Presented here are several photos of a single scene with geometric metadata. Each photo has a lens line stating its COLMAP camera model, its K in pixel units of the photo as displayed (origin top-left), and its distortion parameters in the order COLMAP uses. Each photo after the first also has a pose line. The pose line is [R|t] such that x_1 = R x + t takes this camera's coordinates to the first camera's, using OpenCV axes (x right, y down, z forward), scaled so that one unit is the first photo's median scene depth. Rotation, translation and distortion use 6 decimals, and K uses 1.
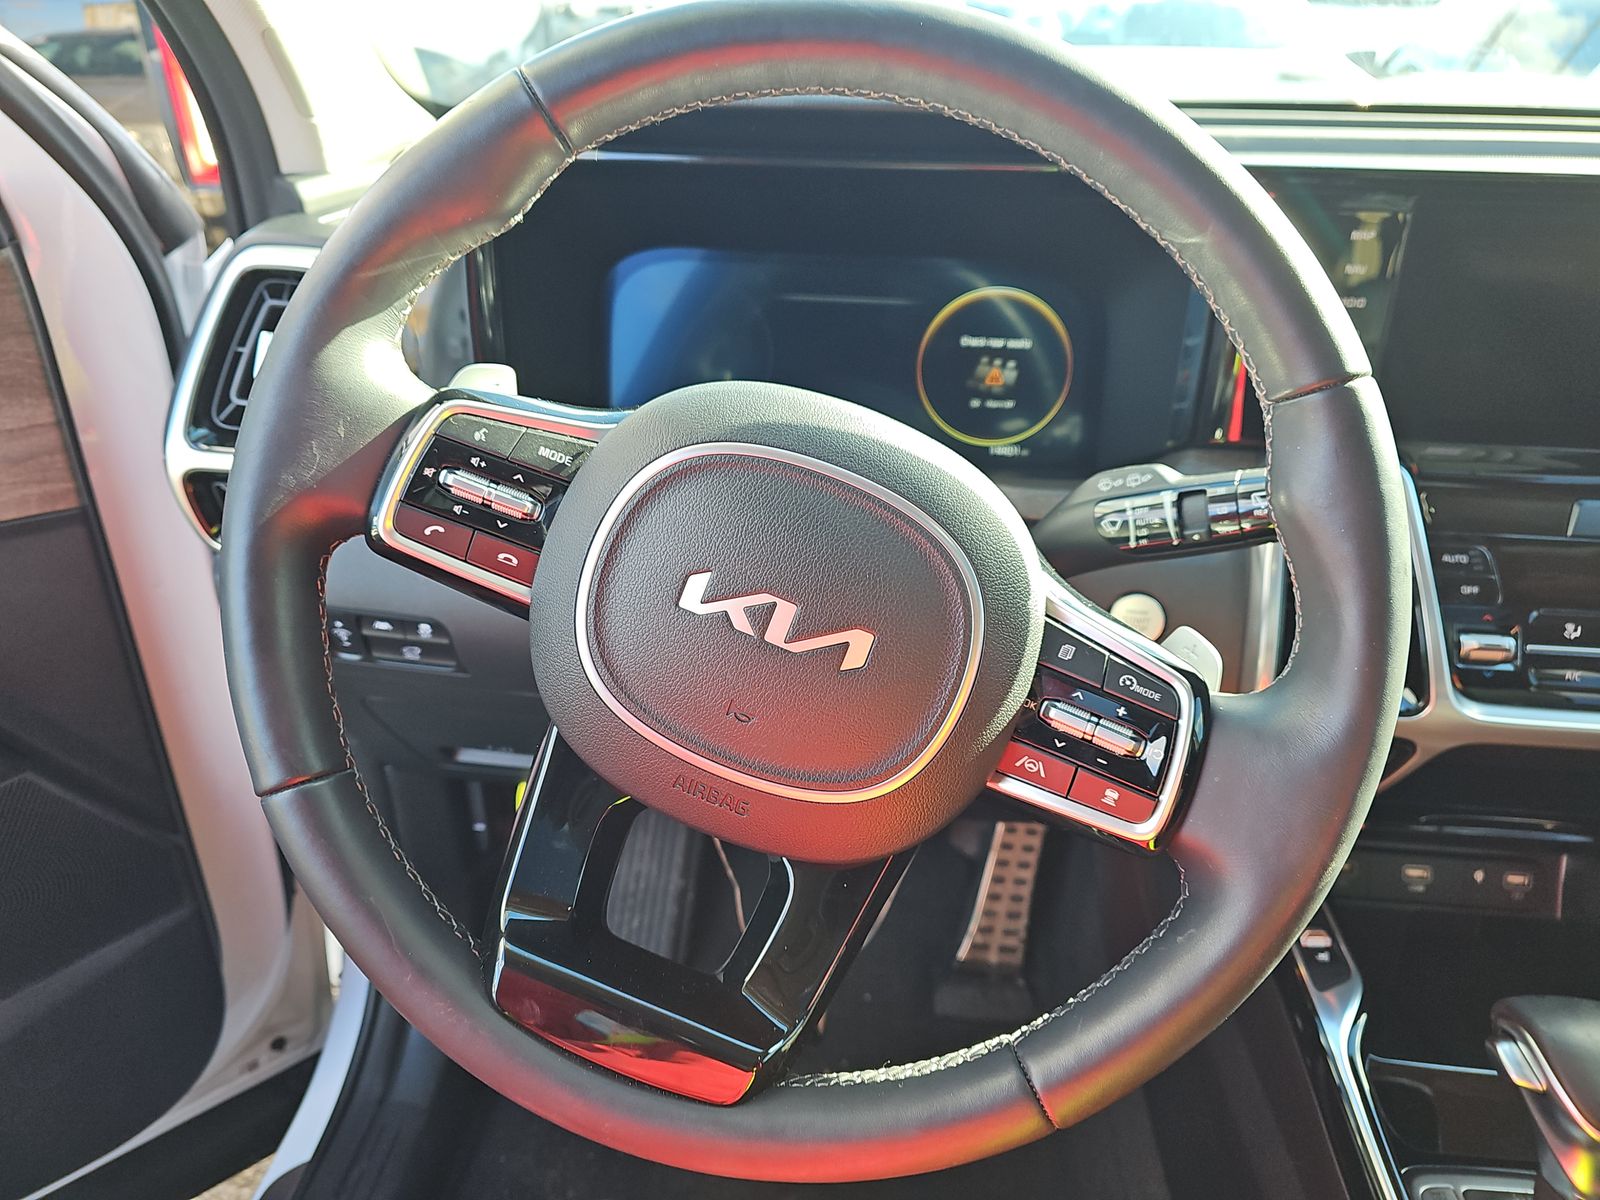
lens RADIAL K [[1038.3, 0, 800.0], [0, 1038.3, 600.0], [0, 0, 1]] dist [-0.004437, -0.001692]
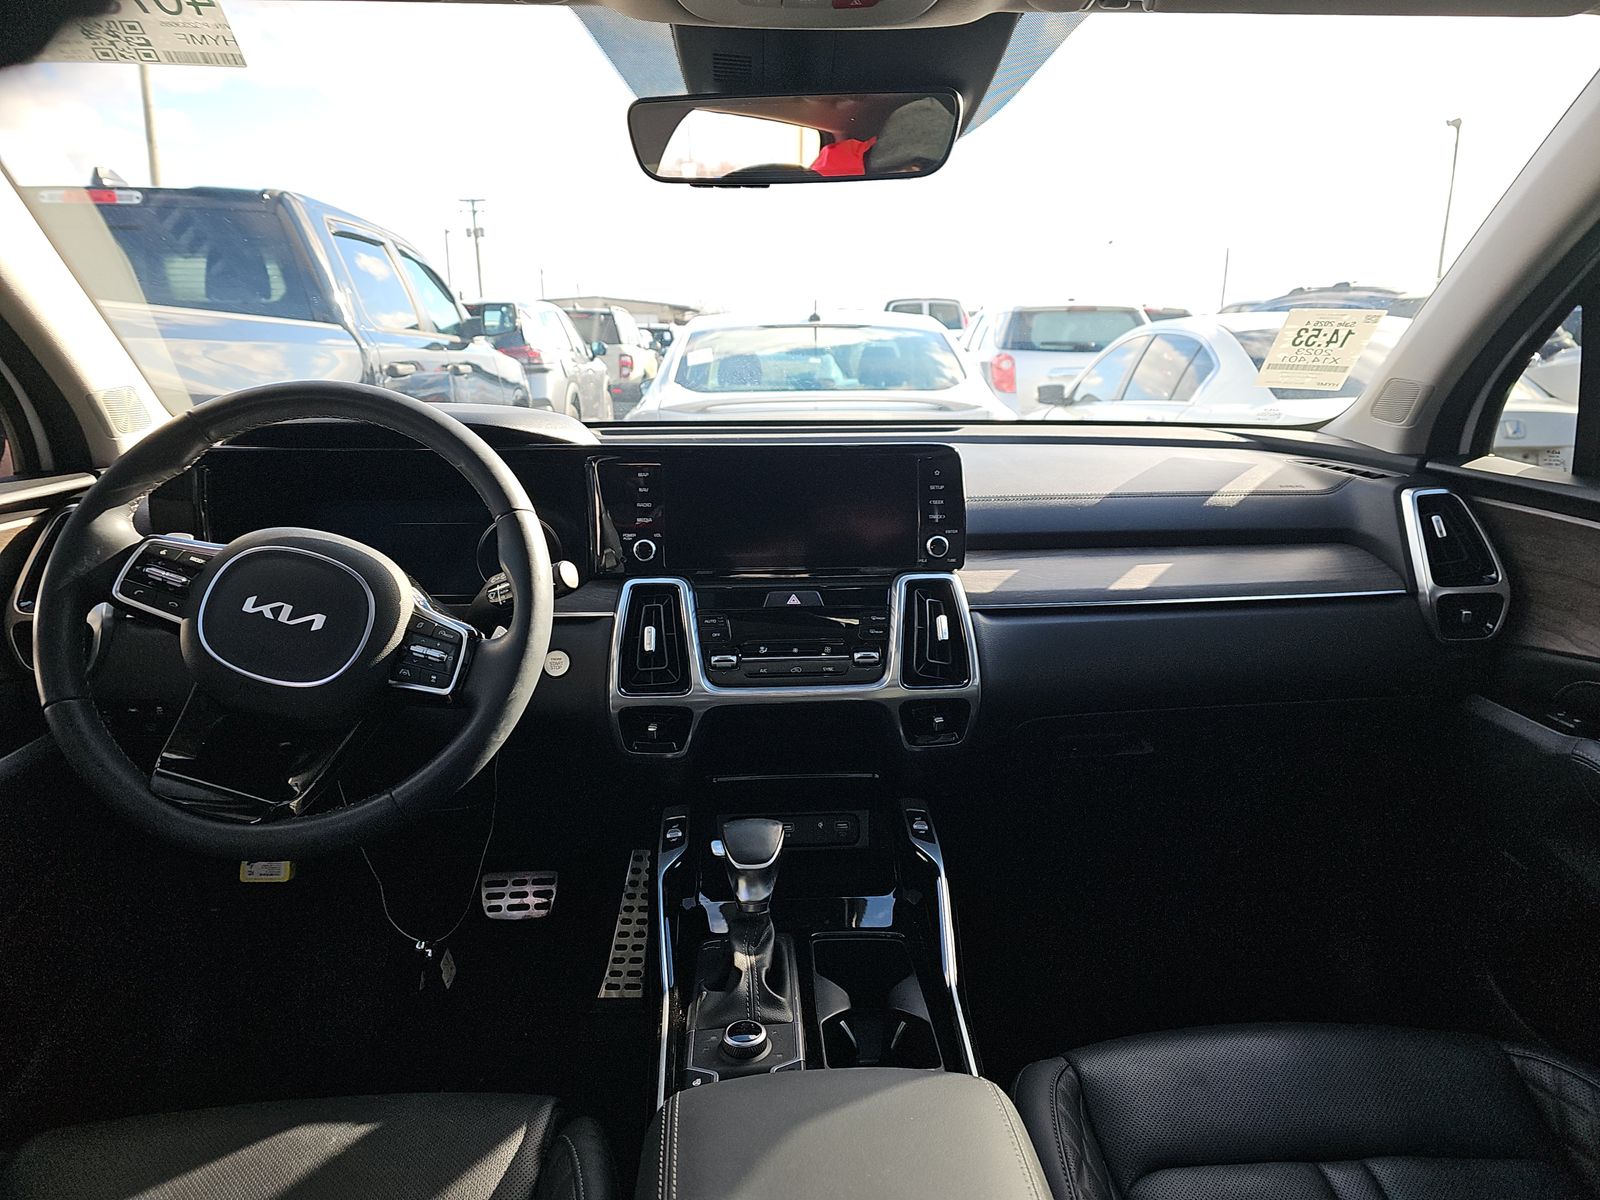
lens RADIAL K [[984.9, 0, 800.0], [0, 984.9, 600.0], [0, 0, 1]] dist [0.004044, 0.001456]
pose [[0.987699, -0.053054, 0.147090, 0.793509], [0.092098, 0.957584, -0.273040, 0.697349], [-0.126365, 0.283228, 0.950691, -1.302299]]
